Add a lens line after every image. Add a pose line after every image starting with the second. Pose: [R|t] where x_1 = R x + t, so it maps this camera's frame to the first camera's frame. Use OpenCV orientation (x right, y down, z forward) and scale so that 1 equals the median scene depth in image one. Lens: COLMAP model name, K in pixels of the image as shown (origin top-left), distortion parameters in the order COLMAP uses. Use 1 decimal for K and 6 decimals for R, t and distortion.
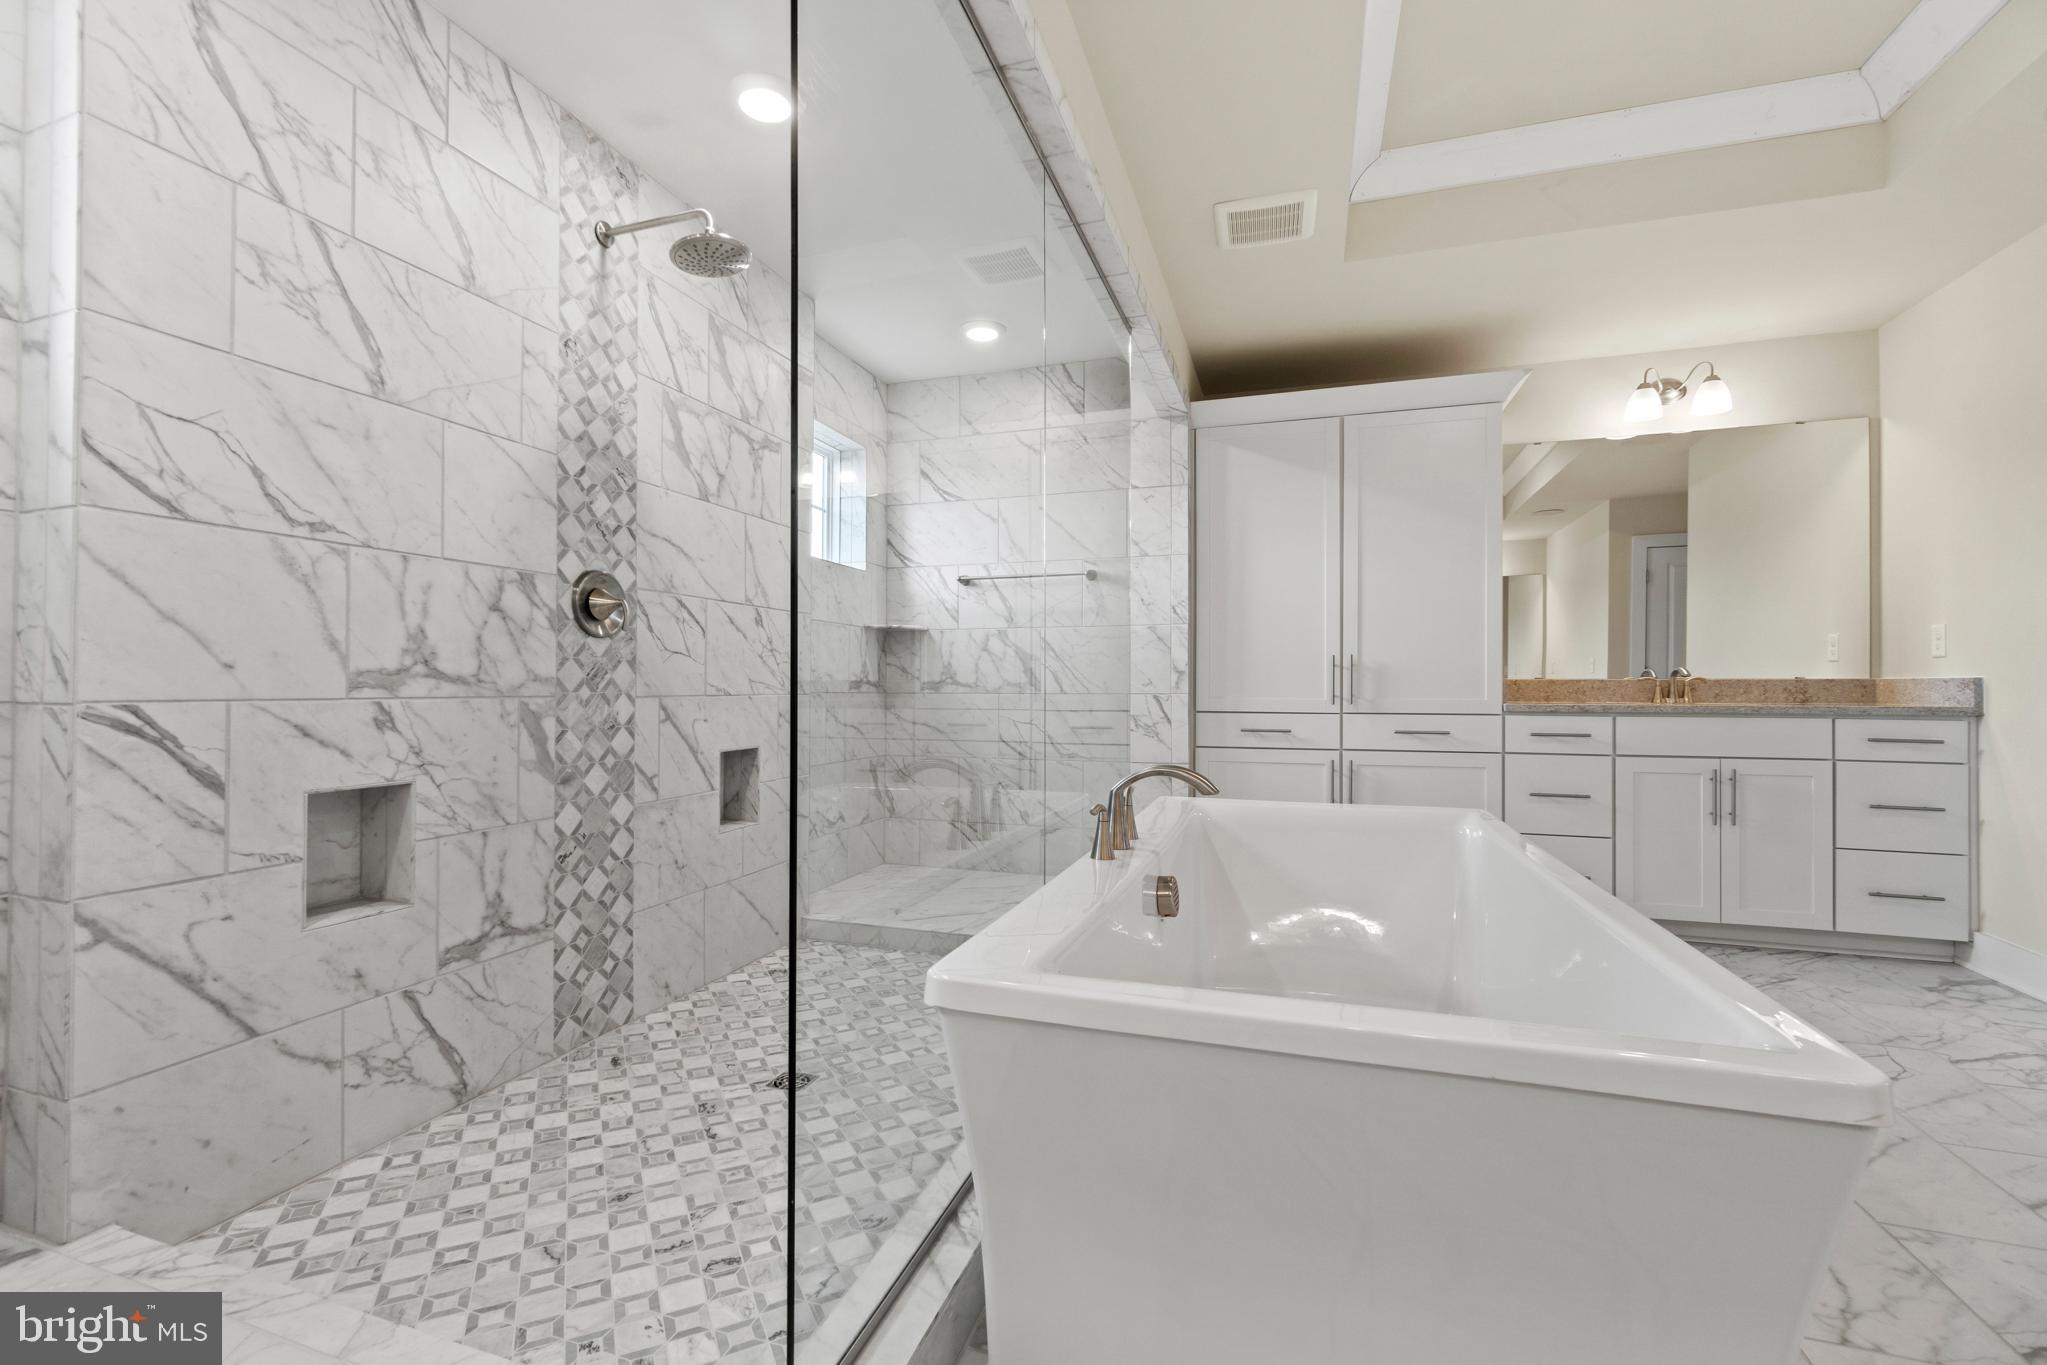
lens RADIAL K [[888.5, 0, 1017.7], [0, 888.5, 678.0], [0, 0, 1]] dist [-0.004381, -0.000071]
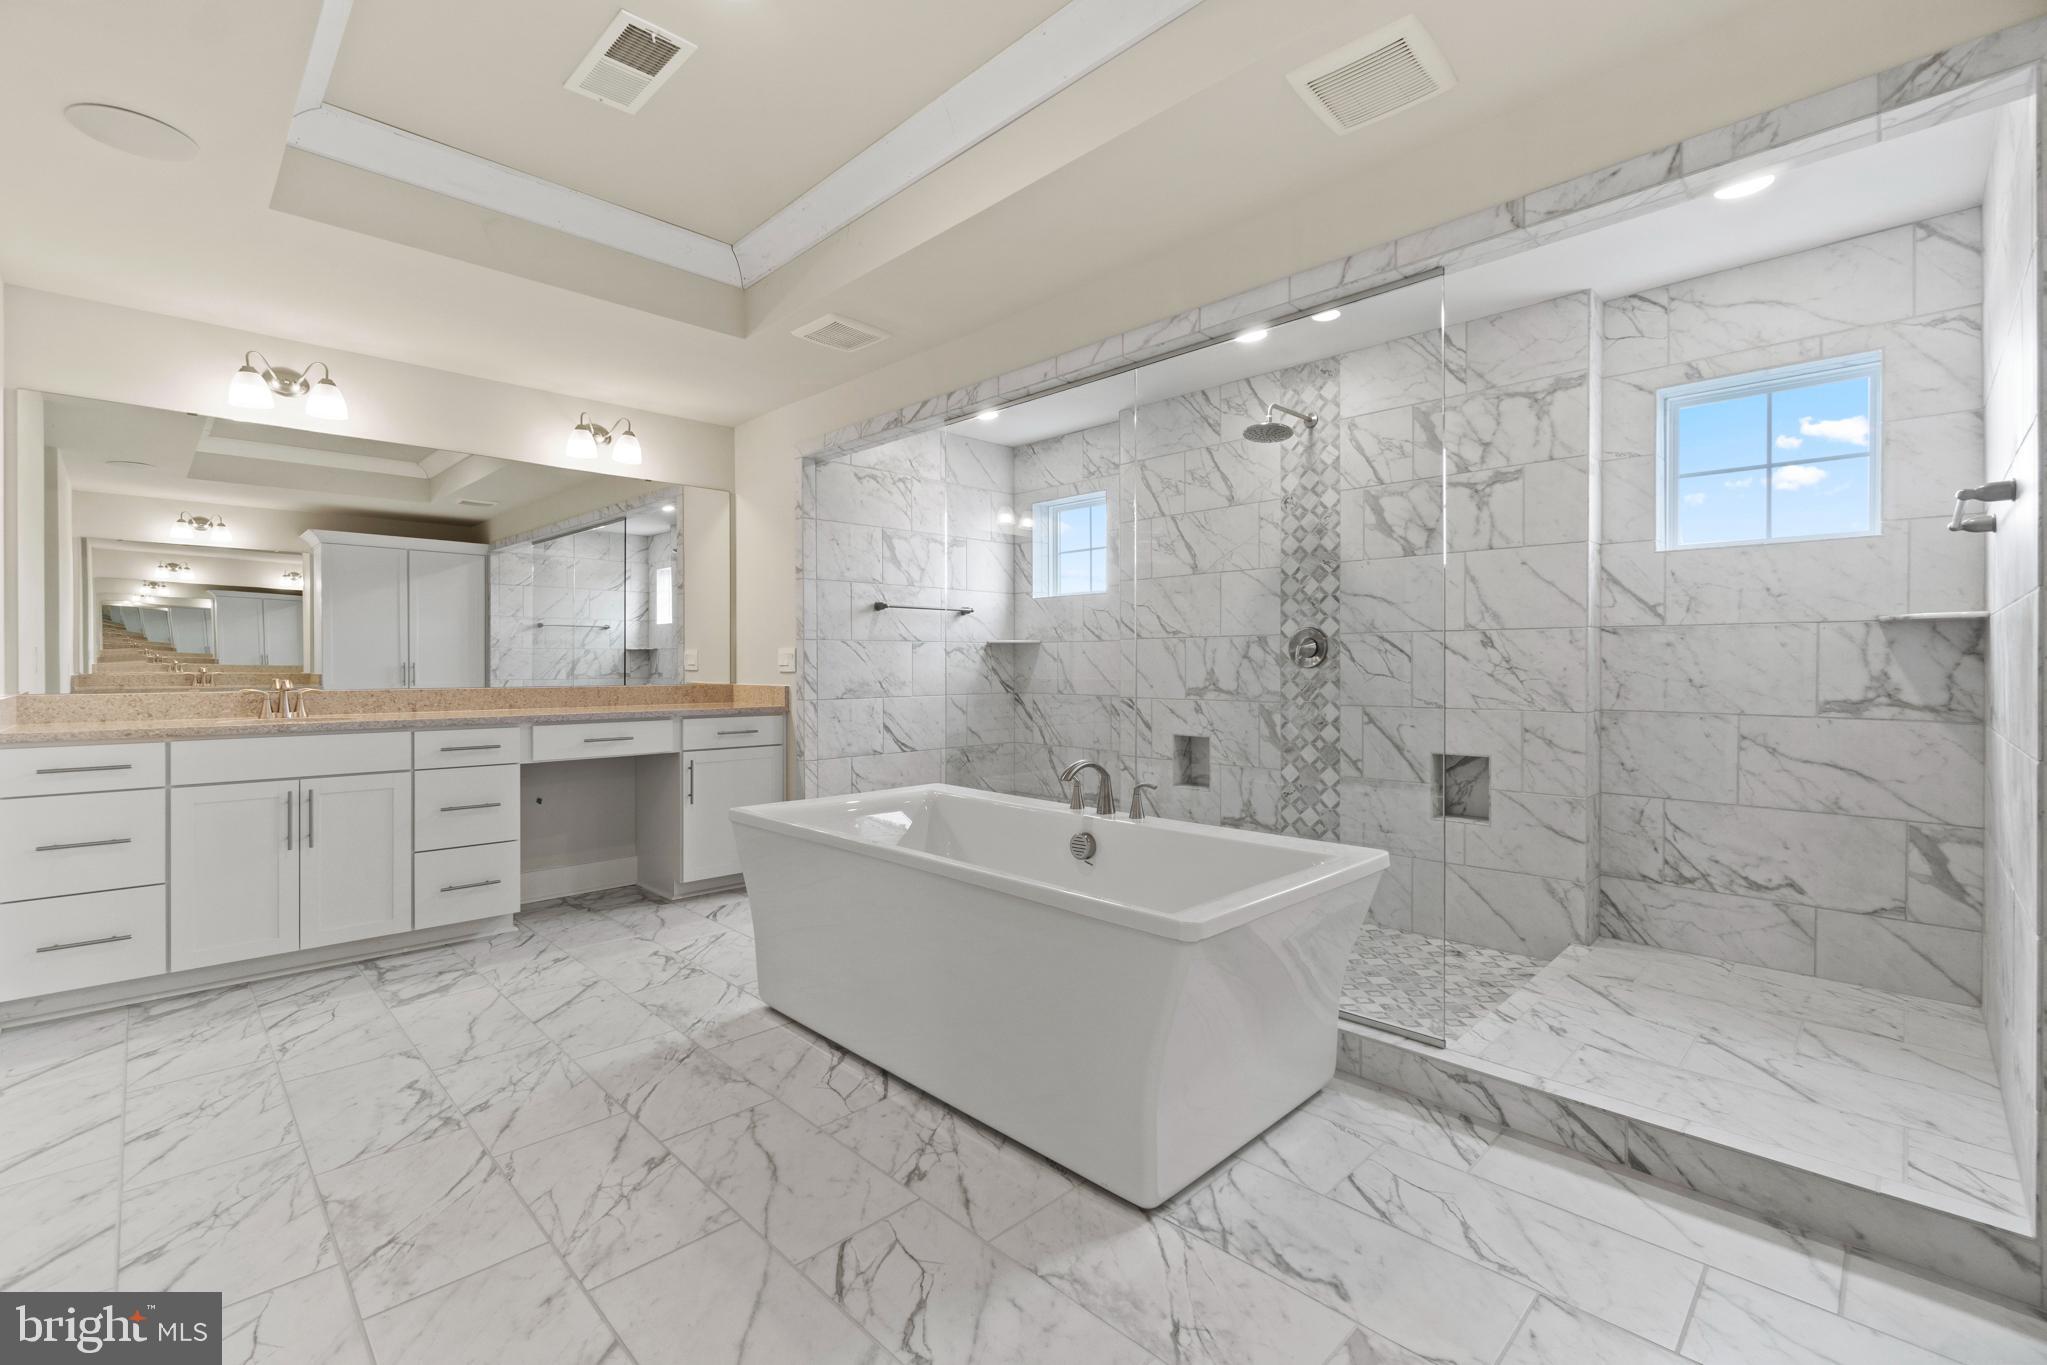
lens RADIAL K [[888.5, 0, 1021.3], [0, 888.5, 678.8], [0, 0, 1]] dist [-0.004381, -0.000071]
pose [[-0.454686, 0.005767, -0.890633, 1.244644], [0.005249, 0.999979, 0.003796, -0.034464], [0.890636, -0.002949, -0.454707, 1.280399]]
